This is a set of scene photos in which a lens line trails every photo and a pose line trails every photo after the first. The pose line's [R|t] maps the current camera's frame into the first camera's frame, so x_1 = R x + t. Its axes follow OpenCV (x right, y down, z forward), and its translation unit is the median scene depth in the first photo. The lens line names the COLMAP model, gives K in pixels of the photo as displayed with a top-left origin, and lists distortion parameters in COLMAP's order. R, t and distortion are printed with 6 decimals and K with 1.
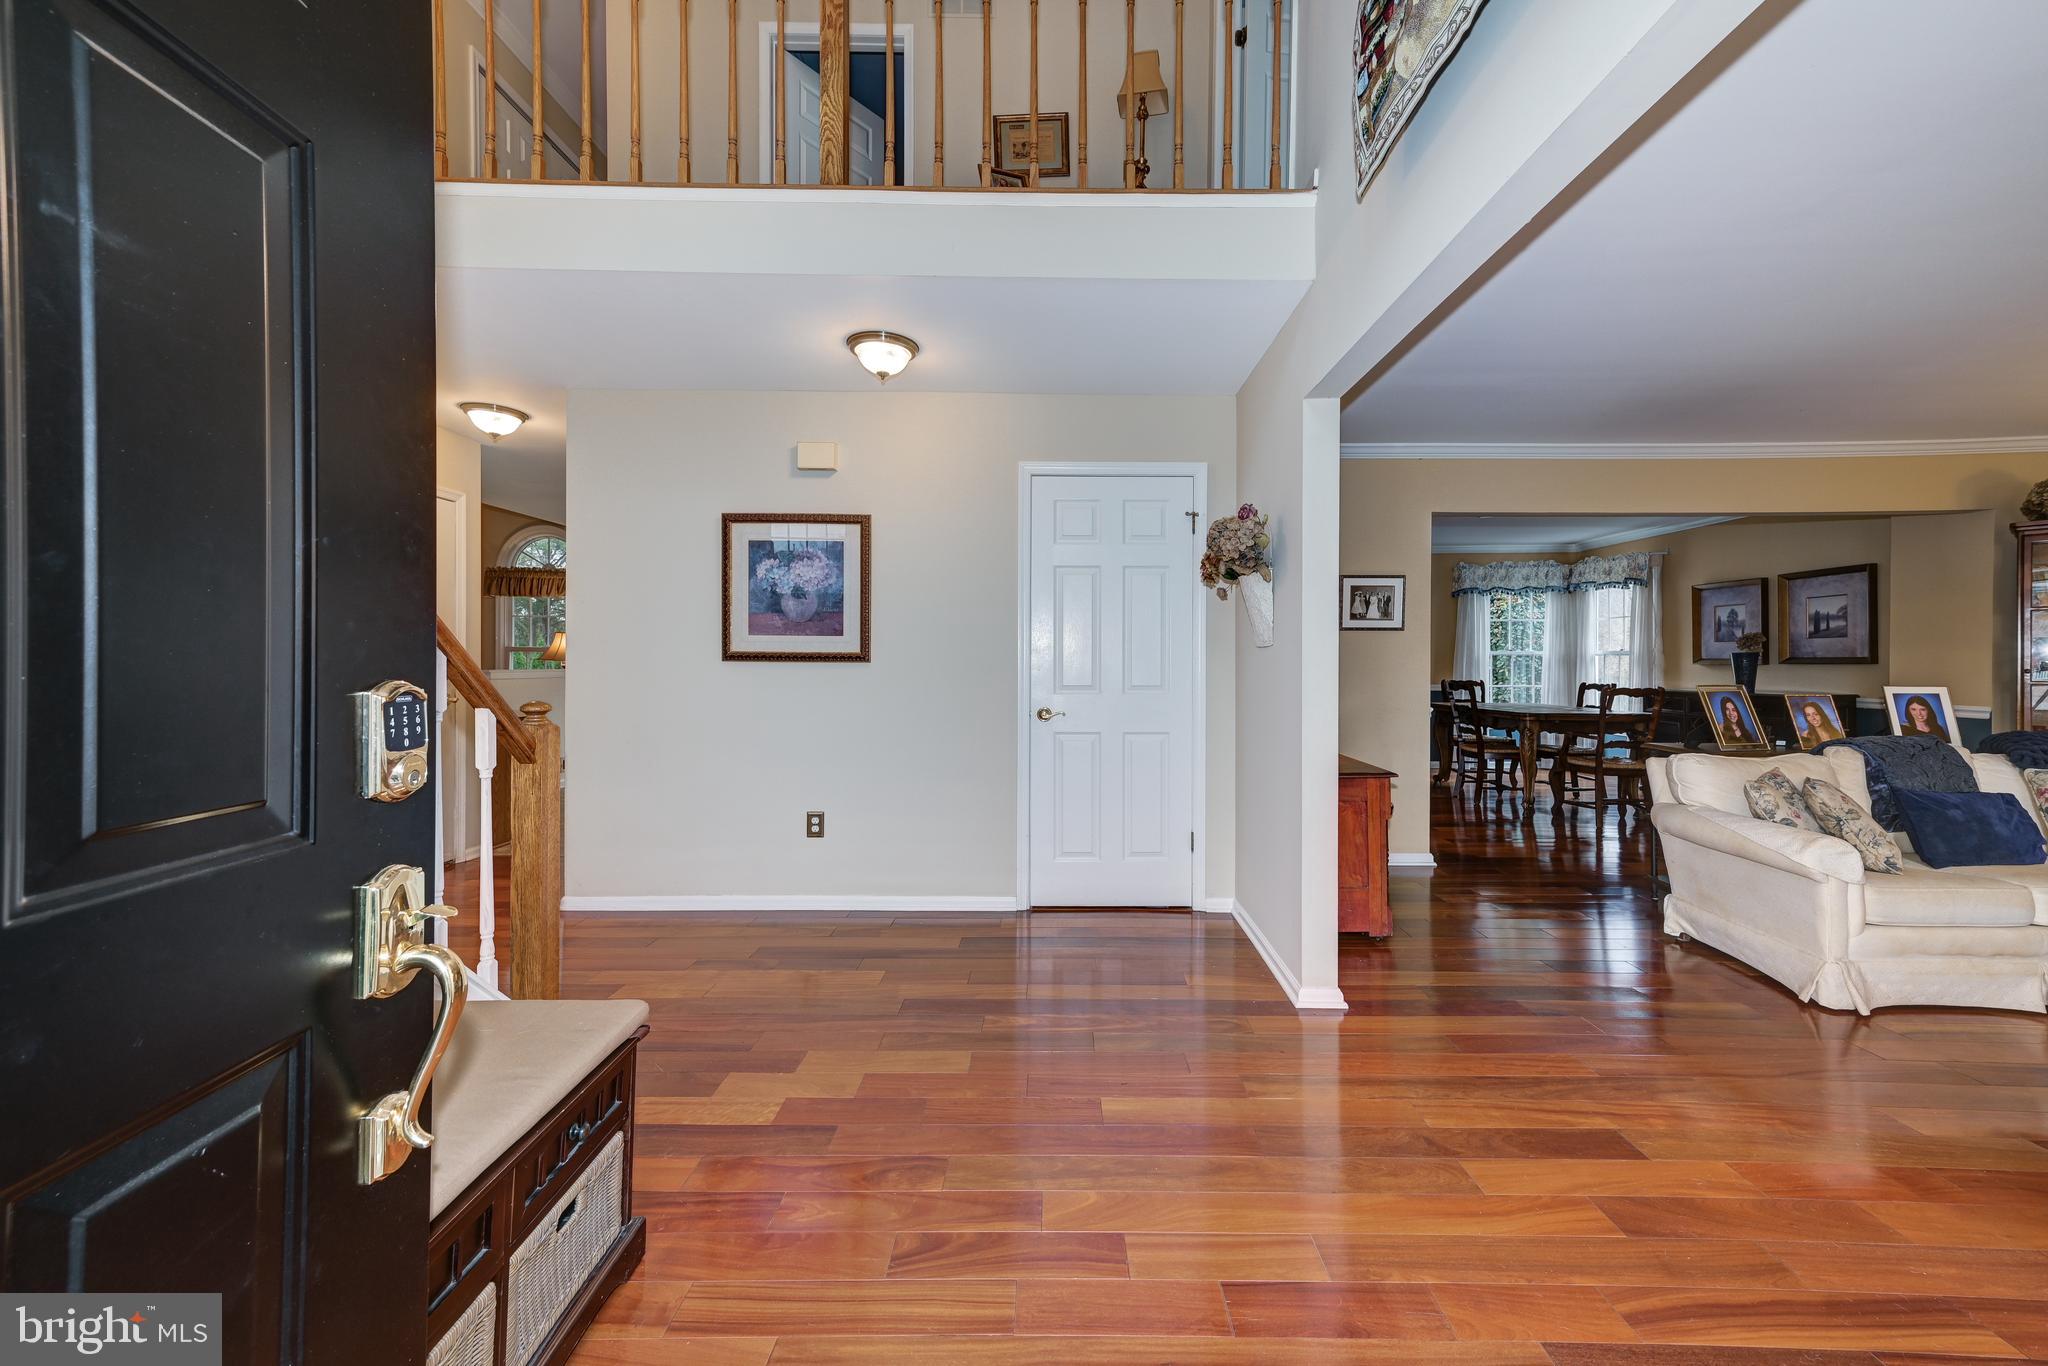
lens RADIAL K [[801.5, 0, 1049.0], [0, 801.5, 662.5], [0, 0, 1]] dist [0.001626, 0.000275]
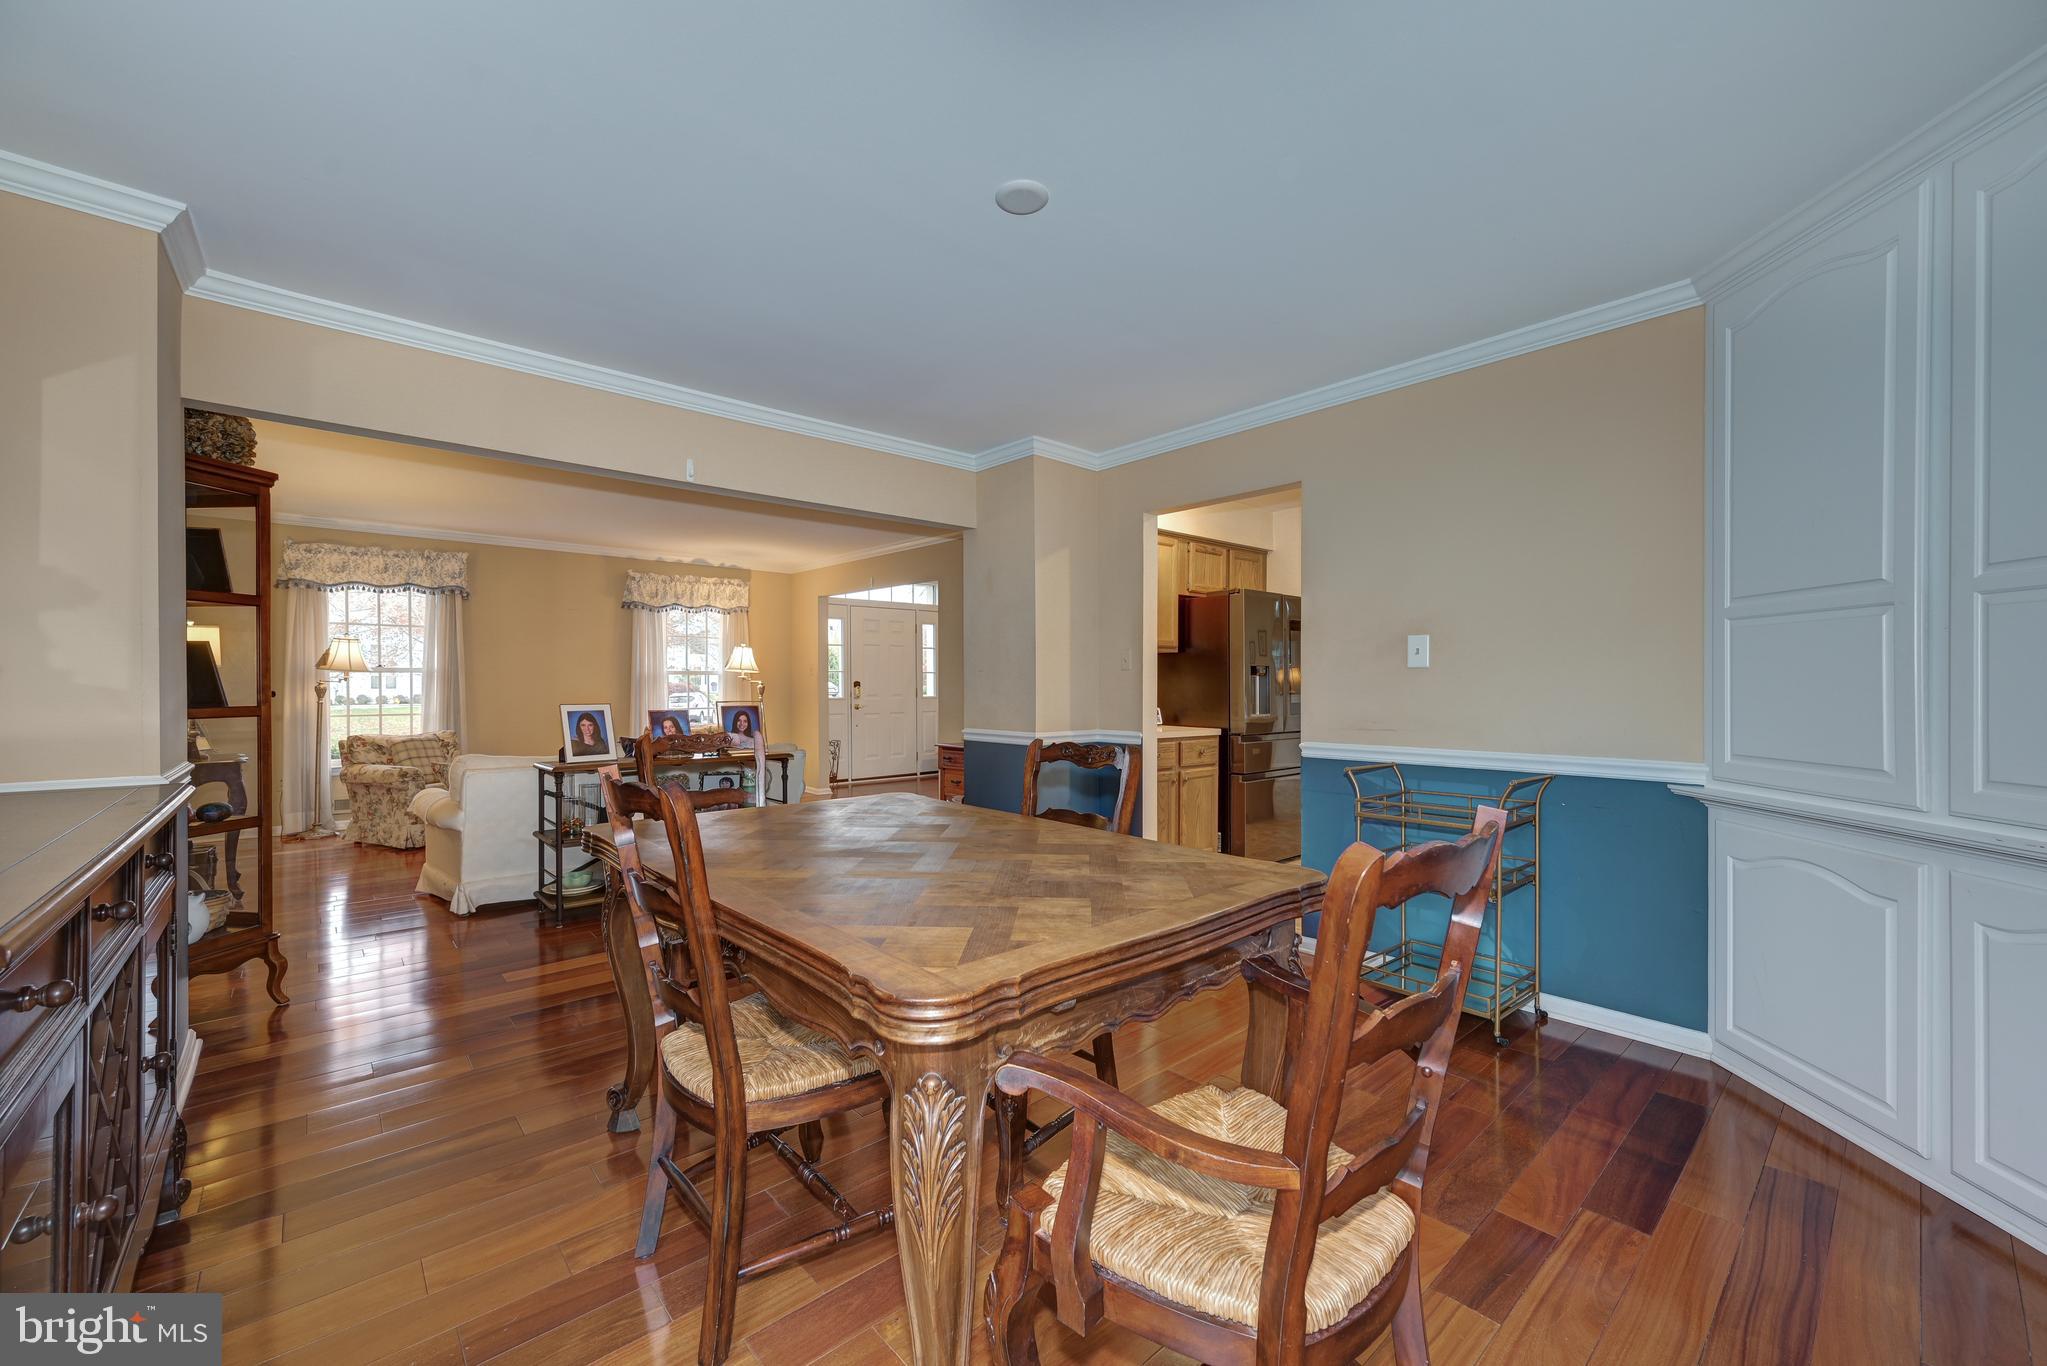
lens RADIAL K [[791.8, 0, 1024.6], [0, 791.8, 689.8], [0, 0, 1]] dist [0.000760, 0.000029]
pose [[-0.745953, 0.000293, -0.665998, 0.873152], [-0.003894, 0.999981, 0.004801, 0.000625], [0.665987, 0.006174, -0.745938, 1.412755]]
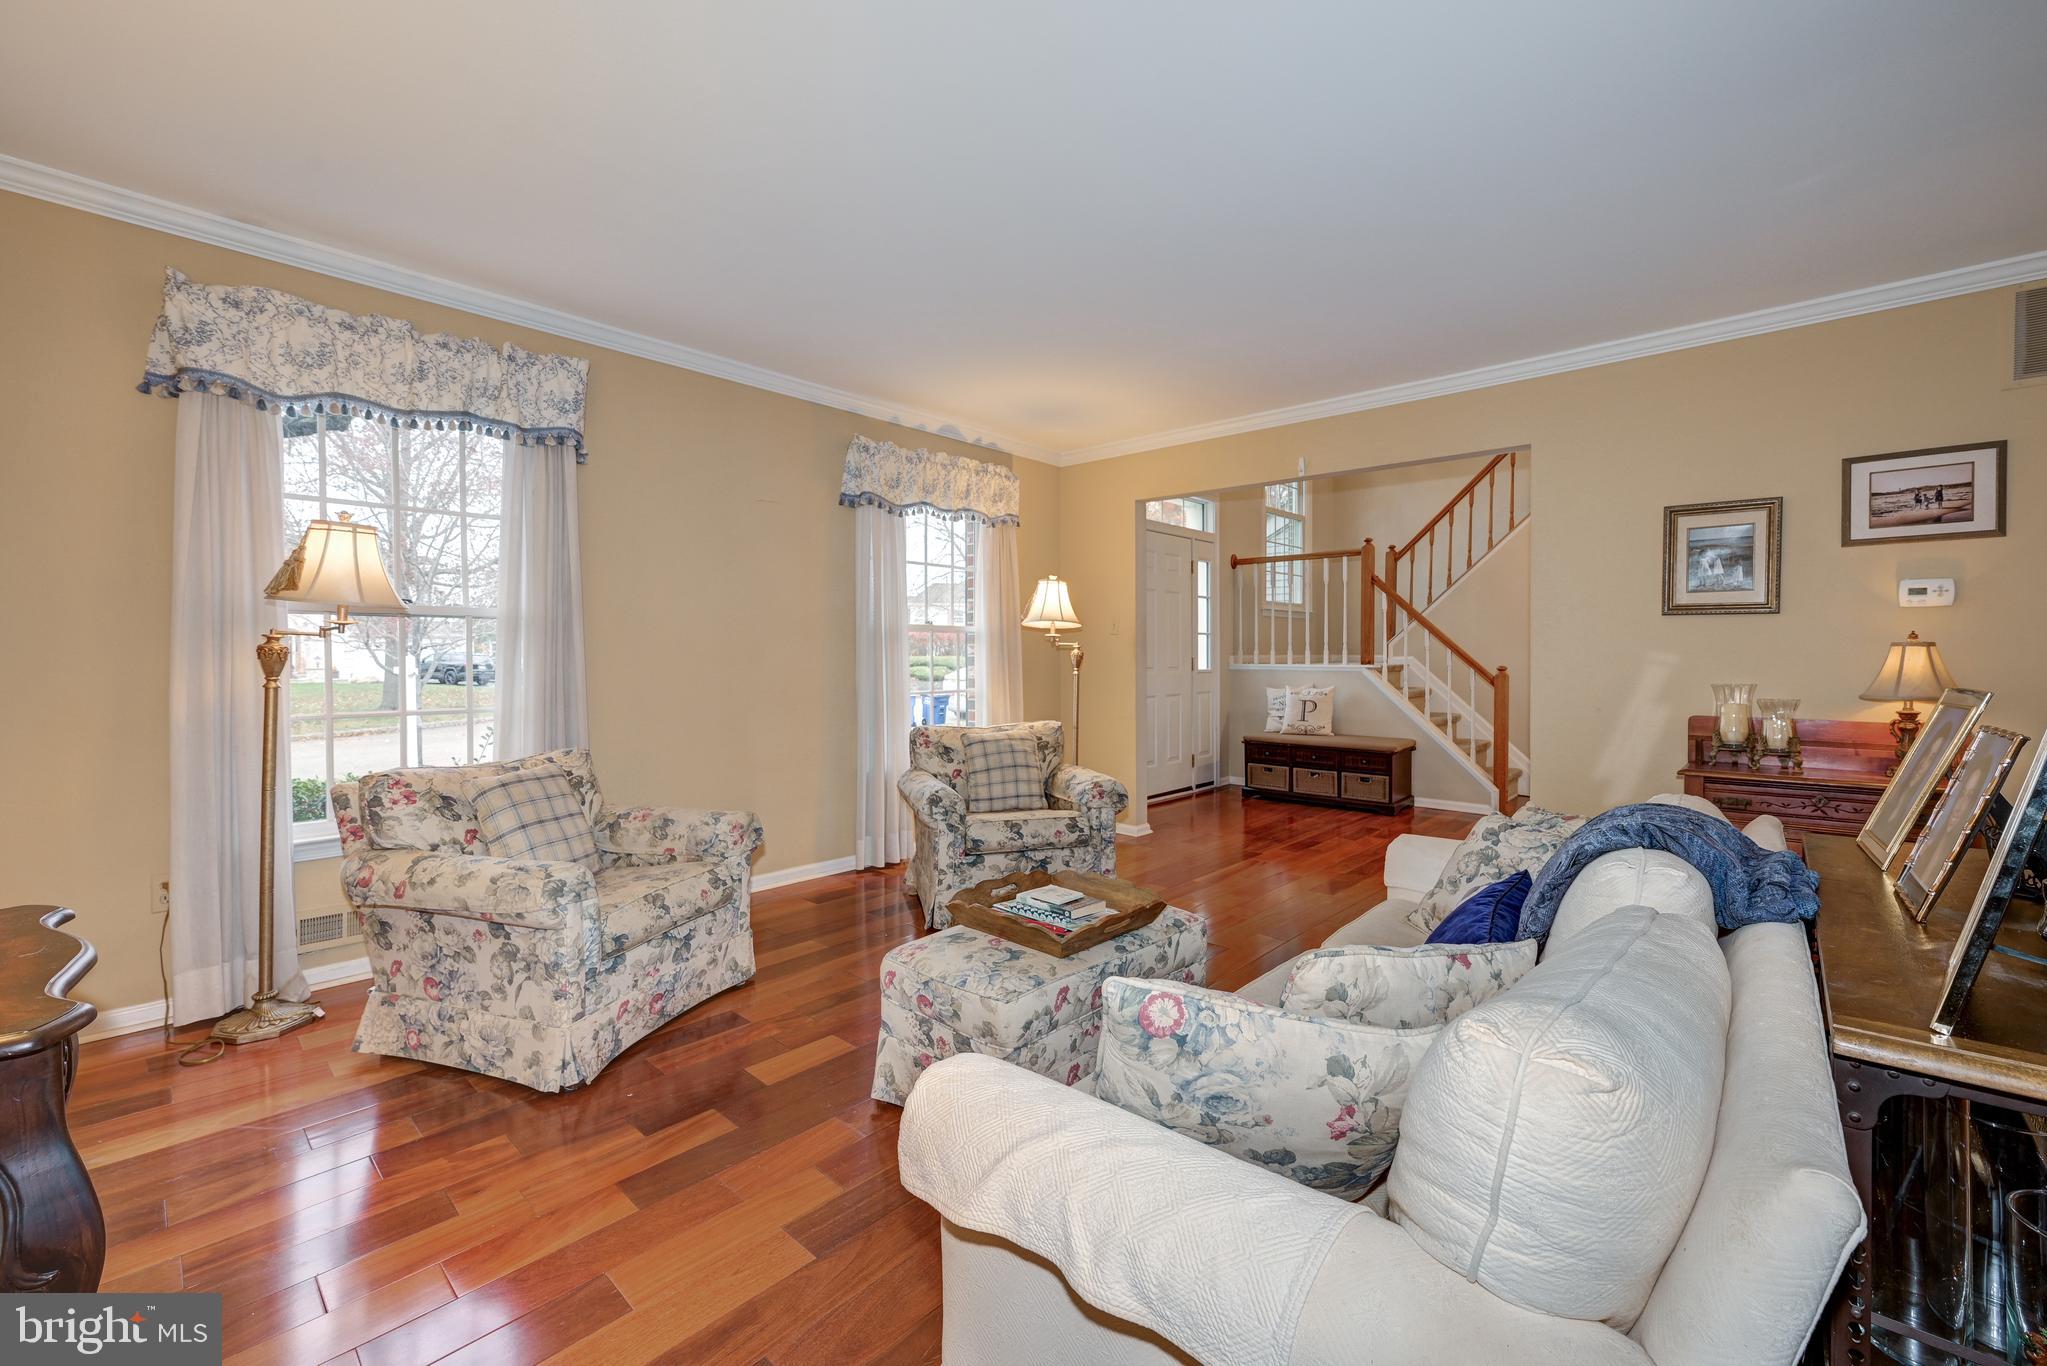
lens RADIAL K [[821.3, 0, 1034.0], [0, 821.3, 674.2], [0, 0, 1]] dist [-0.001129, 0.000233]
pose [[-0.676618, 0.010079, -0.736265, 0.916330], [-0.001956, 0.999878, 0.015486, 0.011600], [0.736331, 0.011918, -0.676516, 0.589660]]
